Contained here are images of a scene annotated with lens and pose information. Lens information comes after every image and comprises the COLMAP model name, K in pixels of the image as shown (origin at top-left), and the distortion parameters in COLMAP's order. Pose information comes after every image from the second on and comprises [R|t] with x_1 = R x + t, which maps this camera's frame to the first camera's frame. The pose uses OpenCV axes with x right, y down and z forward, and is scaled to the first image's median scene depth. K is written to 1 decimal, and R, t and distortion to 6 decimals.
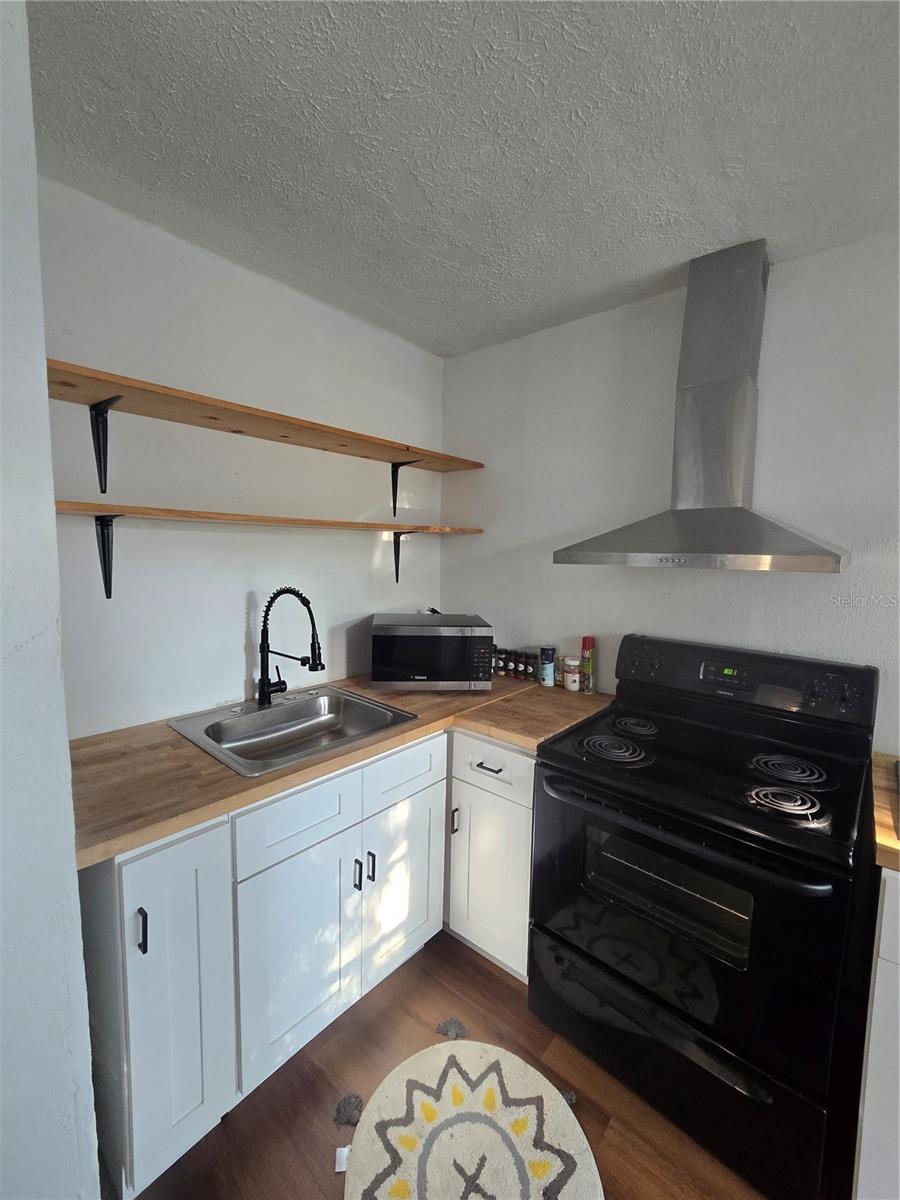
lens RADIAL K [[490.7, 0, 451.3], [0, 490.7, 598.7], [0, 0, 1]] dist [-0.000441, -0.000462]
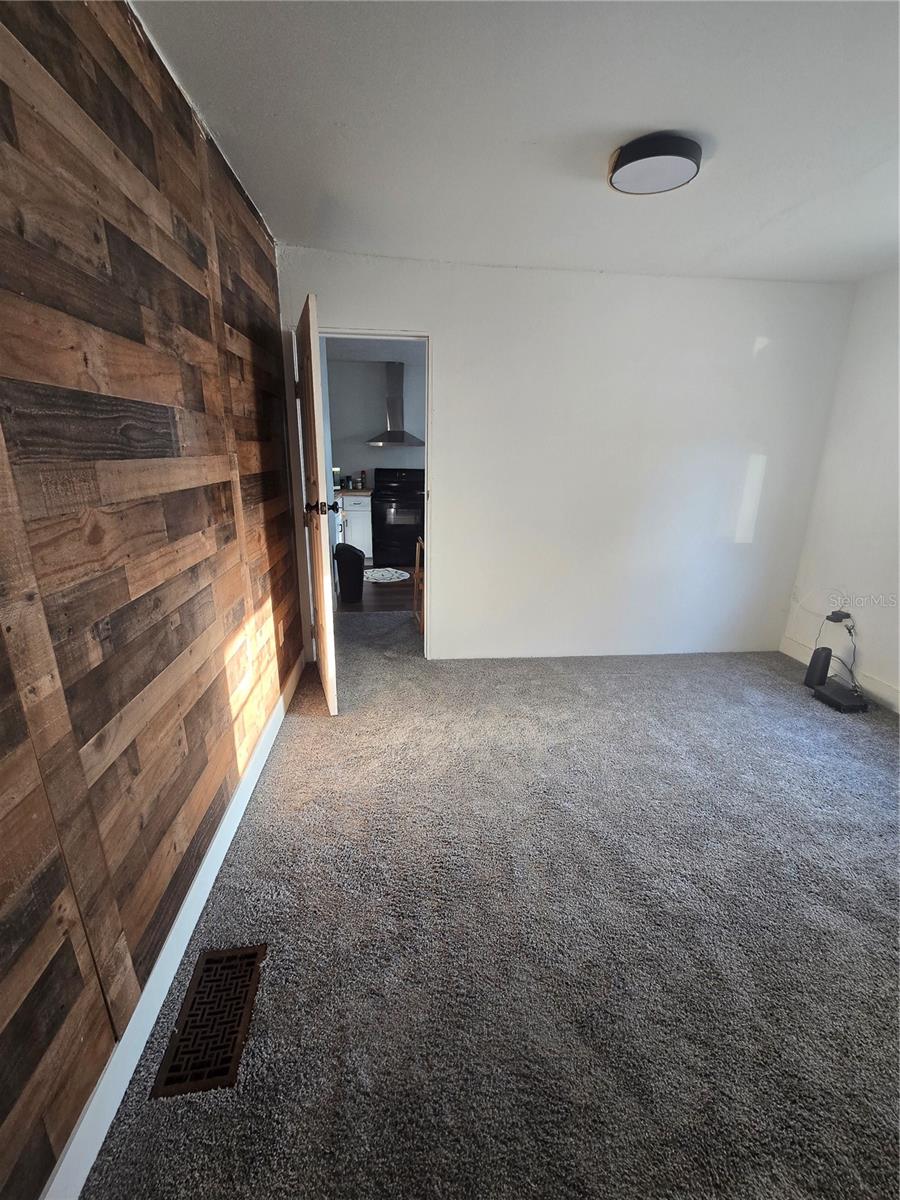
lens RADIAL K [[490.7, 0, 448.2], [0, 490.7, 599.9], [0, 0, 1]] dist [-0.000441, -0.000462]
pose [[0.697101, -0.224162, 0.681030, -1.881909], [0.067937, 0.966246, 0.248502, 0.150479], [-0.713747, -0.126964, 0.688800, -1.887685]]
